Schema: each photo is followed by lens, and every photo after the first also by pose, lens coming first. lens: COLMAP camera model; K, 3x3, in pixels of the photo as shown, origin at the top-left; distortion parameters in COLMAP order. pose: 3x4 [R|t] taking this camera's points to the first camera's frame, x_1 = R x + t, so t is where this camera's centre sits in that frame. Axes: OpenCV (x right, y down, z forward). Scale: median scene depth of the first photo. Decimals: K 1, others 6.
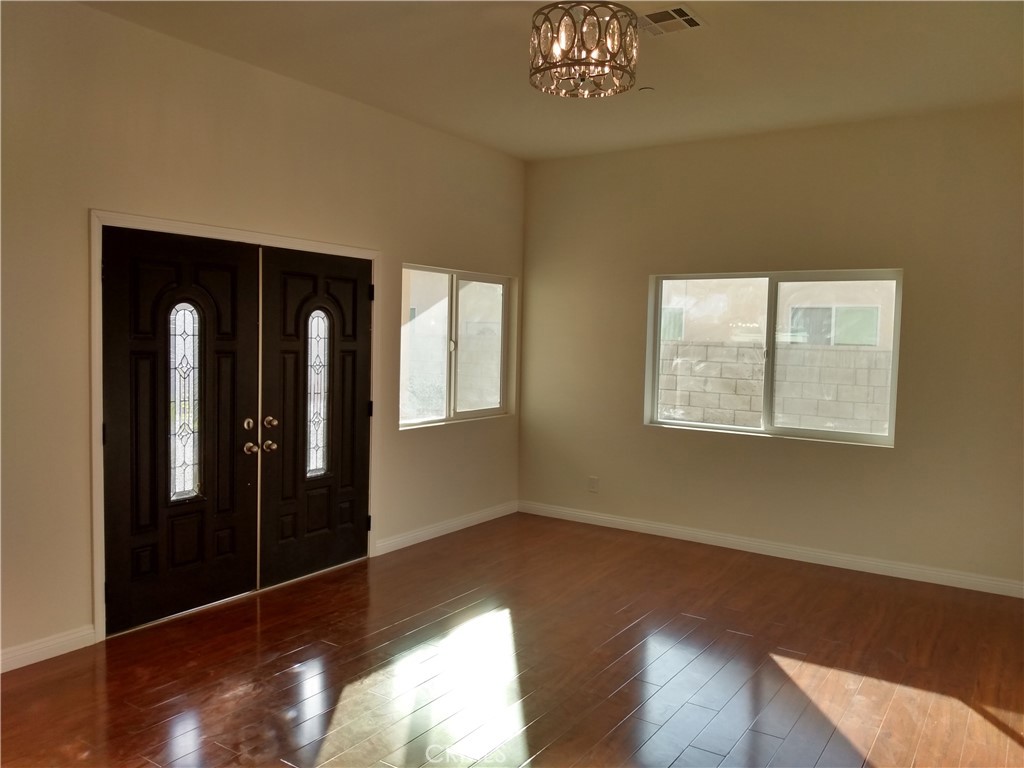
lens RADIAL K [[794.2, 0, 505.2], [0, 794.2, 381.3], [0, 0, 1]] dist [0.110639, -0.214652]
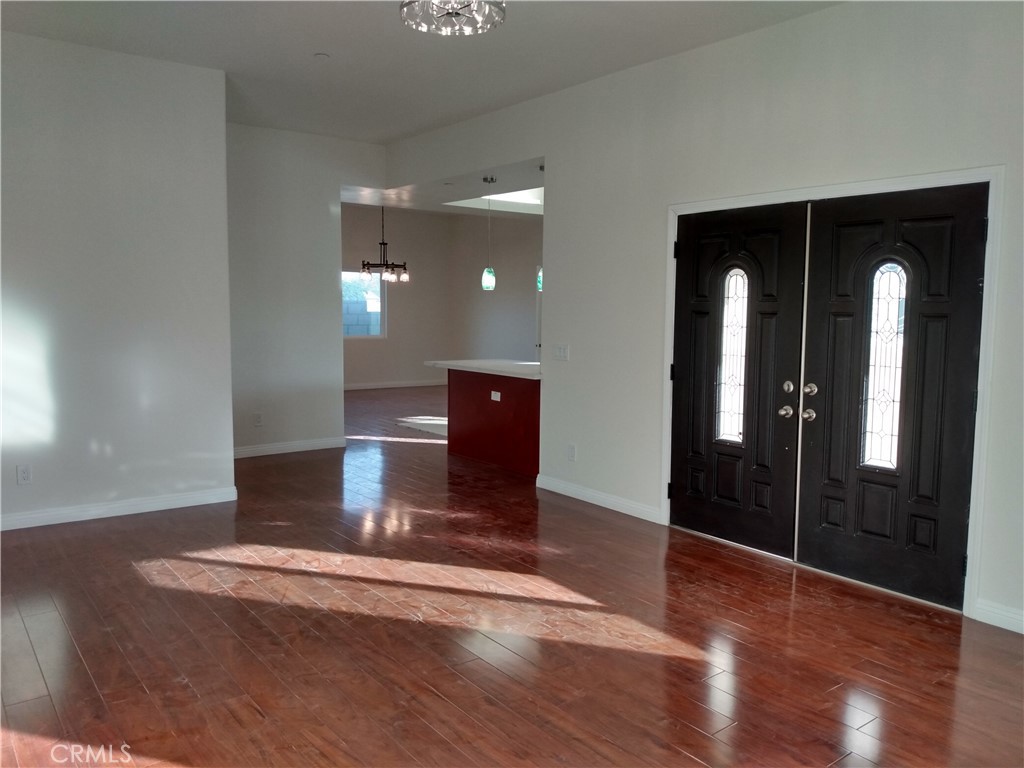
lens RADIAL K [[794.2, 0, 505.2], [0, 794.2, 381.3], [0, 0, 1]] dist [0.110639, -0.214652]
pose [[-0.331391, 0.073608, -0.940618, 0.756385], [-0.066189, 0.992682, 0.101001, -0.031755], [0.941169, 0.095730, -0.324094, 1.040409]]
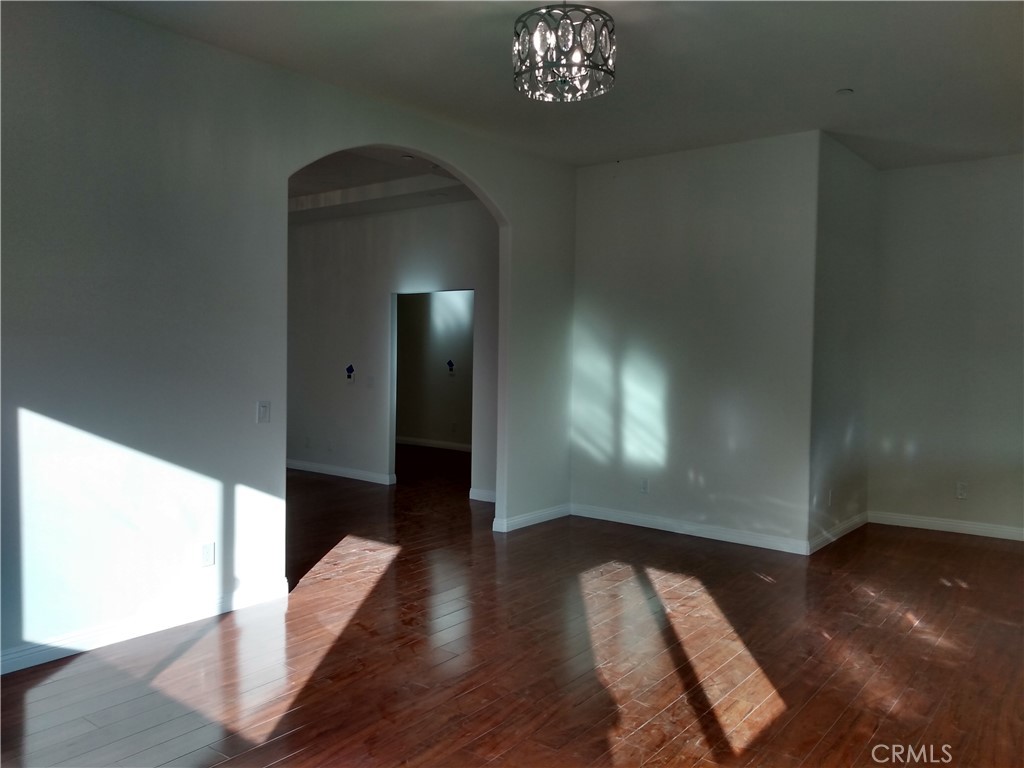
lens RADIAL K [[794.2, 0, 505.2], [0, 794.2, 381.3], [0, 0, 1]] dist [0.110639, -0.214652]
pose [[-0.996802, -0.029663, 0.074208, 0.058431], [-0.022354, 0.994989, 0.097453, -0.071274], [-0.076727, 0.095482, -0.992470, 1.525285]]
